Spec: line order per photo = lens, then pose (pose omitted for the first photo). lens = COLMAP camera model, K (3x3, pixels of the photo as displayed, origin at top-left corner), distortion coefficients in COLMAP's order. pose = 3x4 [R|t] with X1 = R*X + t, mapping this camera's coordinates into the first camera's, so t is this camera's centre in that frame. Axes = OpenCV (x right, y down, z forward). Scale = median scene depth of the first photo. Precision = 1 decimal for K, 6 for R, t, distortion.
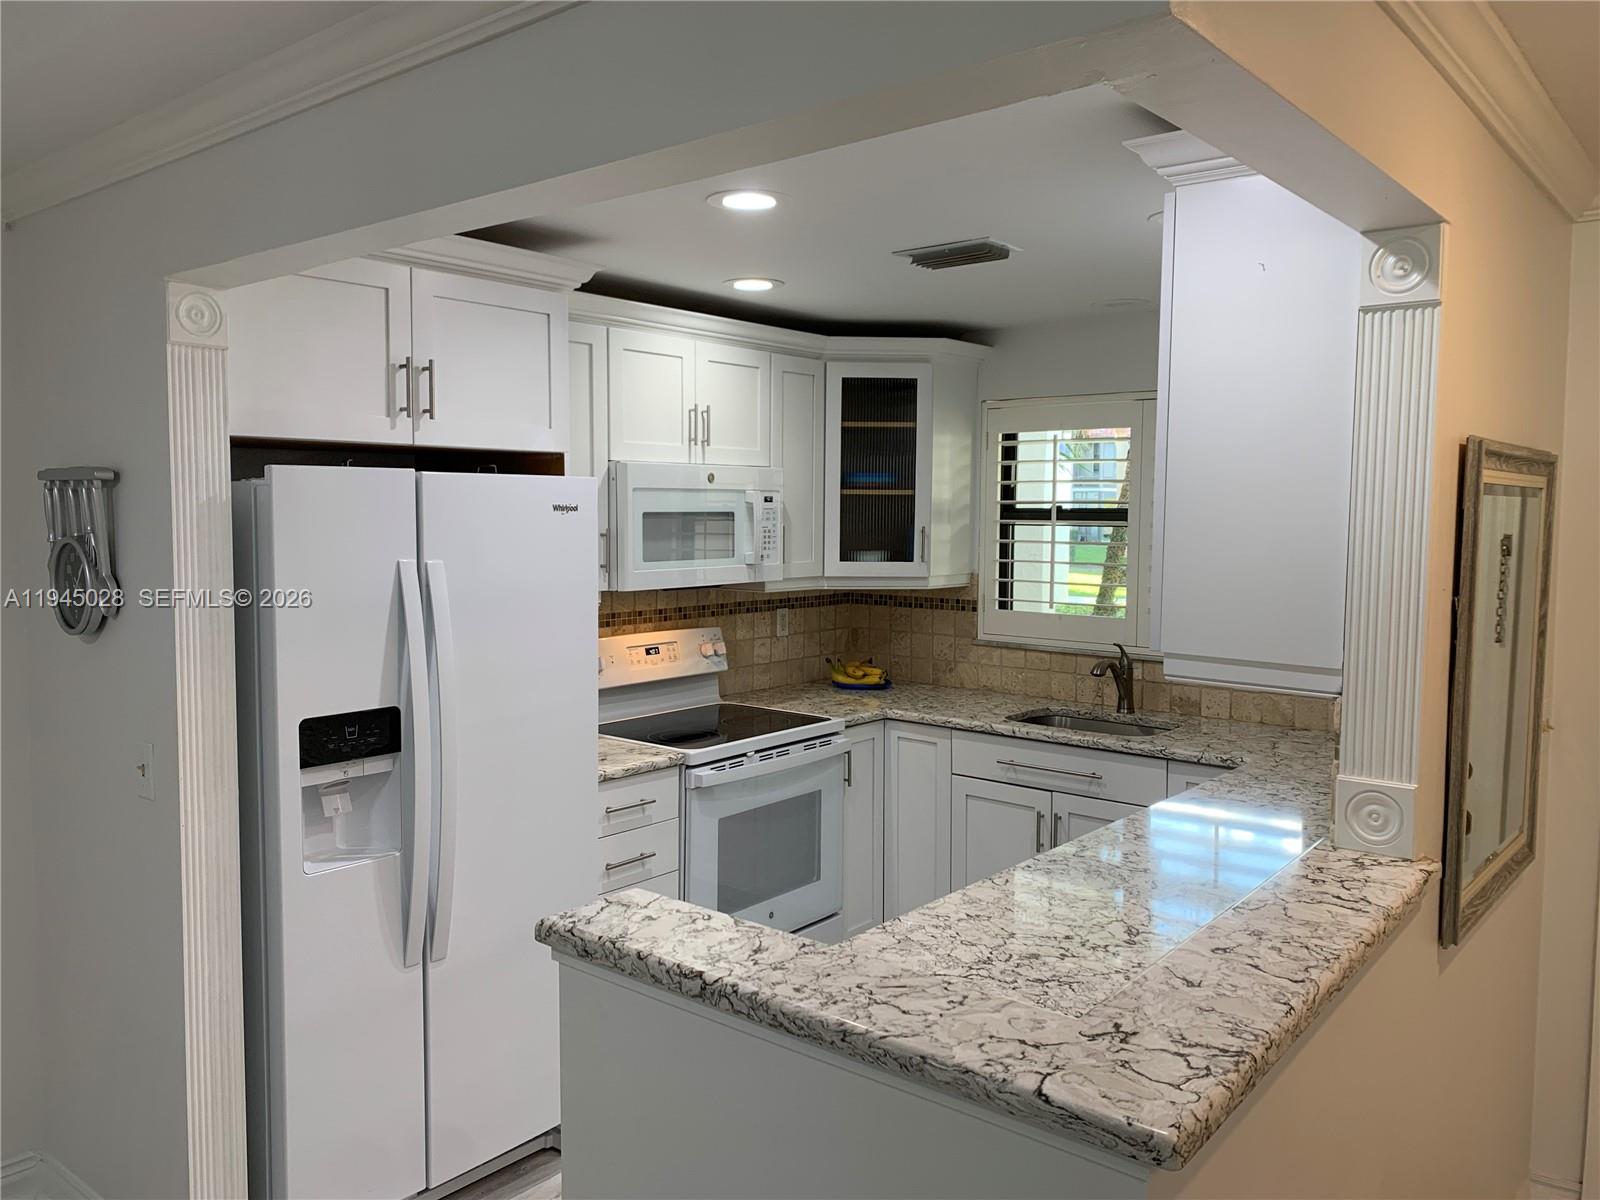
lens RADIAL K [[1221.8, 0, 795.2], [0, 1221.8, 577.6], [0, 0, 1]] dist [0.117922, -0.251989]
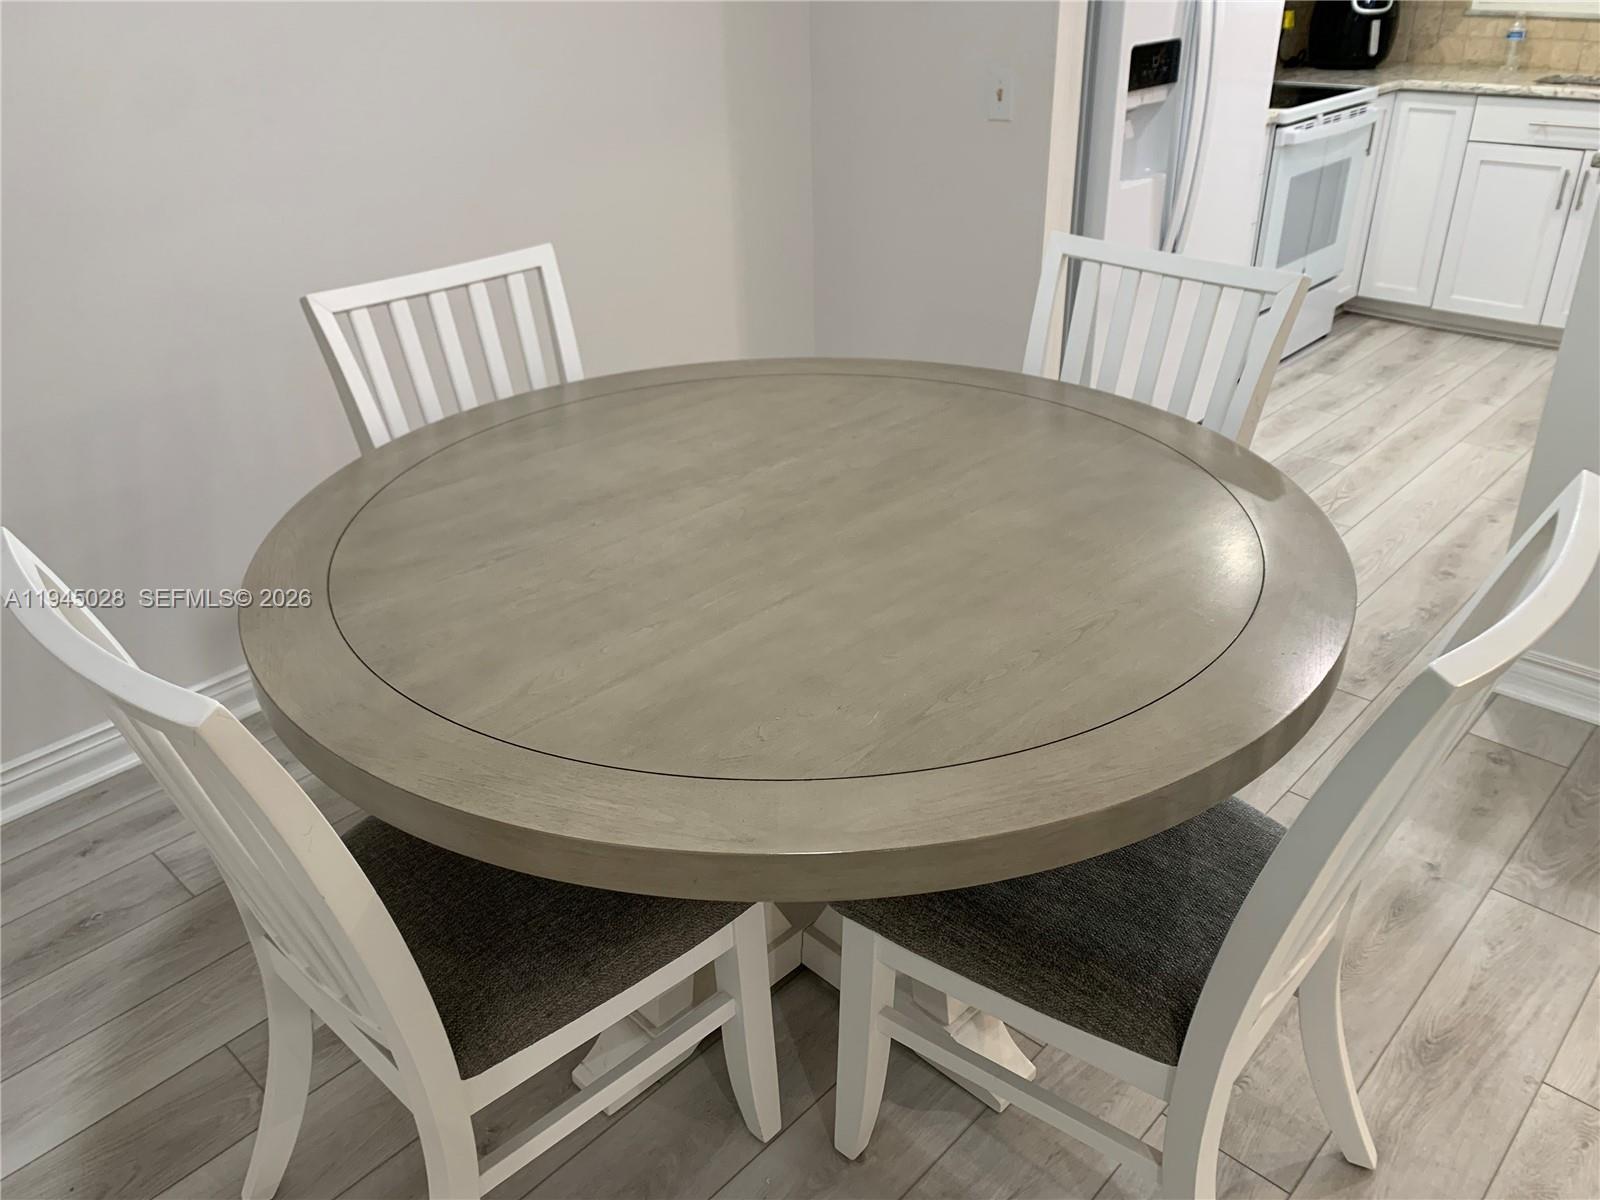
lens RADIAL K [[1236.2, 0, 798.8], [0, 1236.2, 575.9], [0, 0, 1]] dist [0.031974, -0.011791]
pose [[0.997588, 0.004927, -0.069241, -0.387940], [0.023631, 0.913794, 0.405491, 0.054651], [0.065270, -0.406149, 0.911473, -0.175493]]
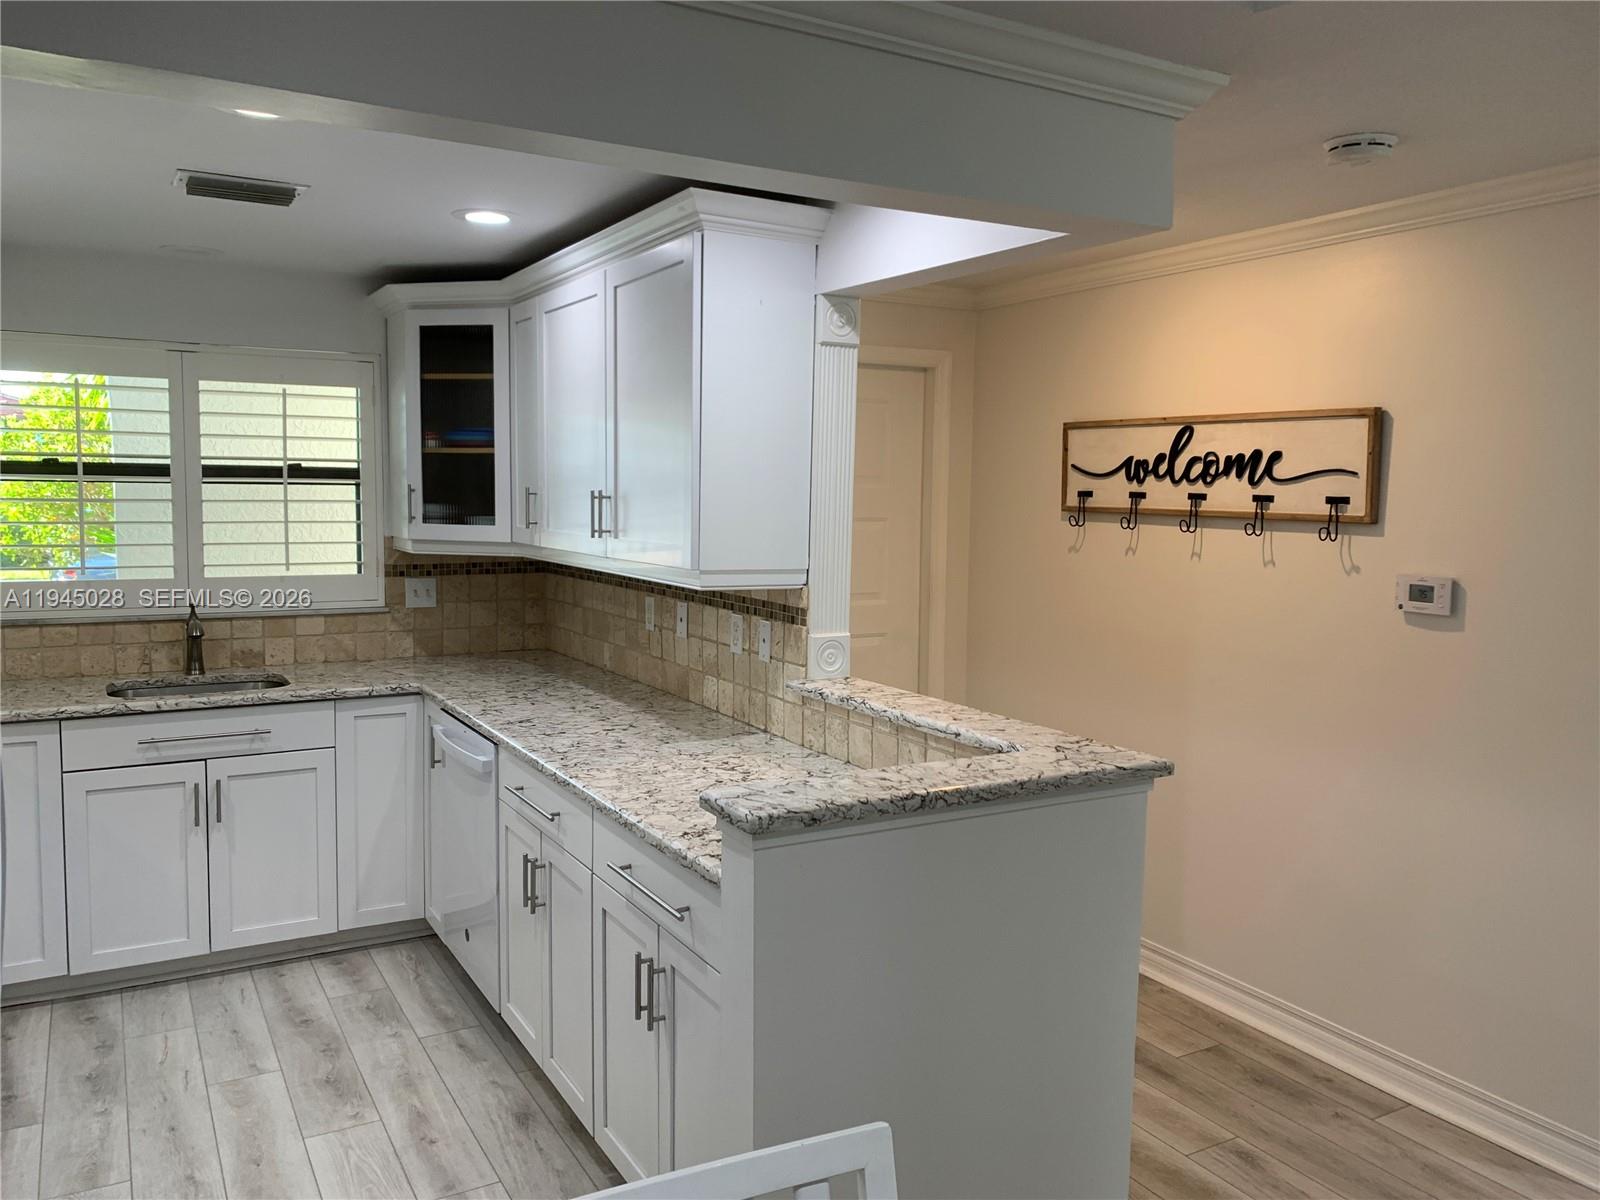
lens RADIAL K [[1236.2, 0, 798.8], [0, 1236.2, 575.9], [0, 0, 1]] dist [0.031974, -0.011791]
pose [[0.356822, -0.071021, 0.931469, -0.513033], [0.043263, 0.997292, 0.059466, -0.005974], [-0.933170, 0.019079, 0.358929, 0.220268]]
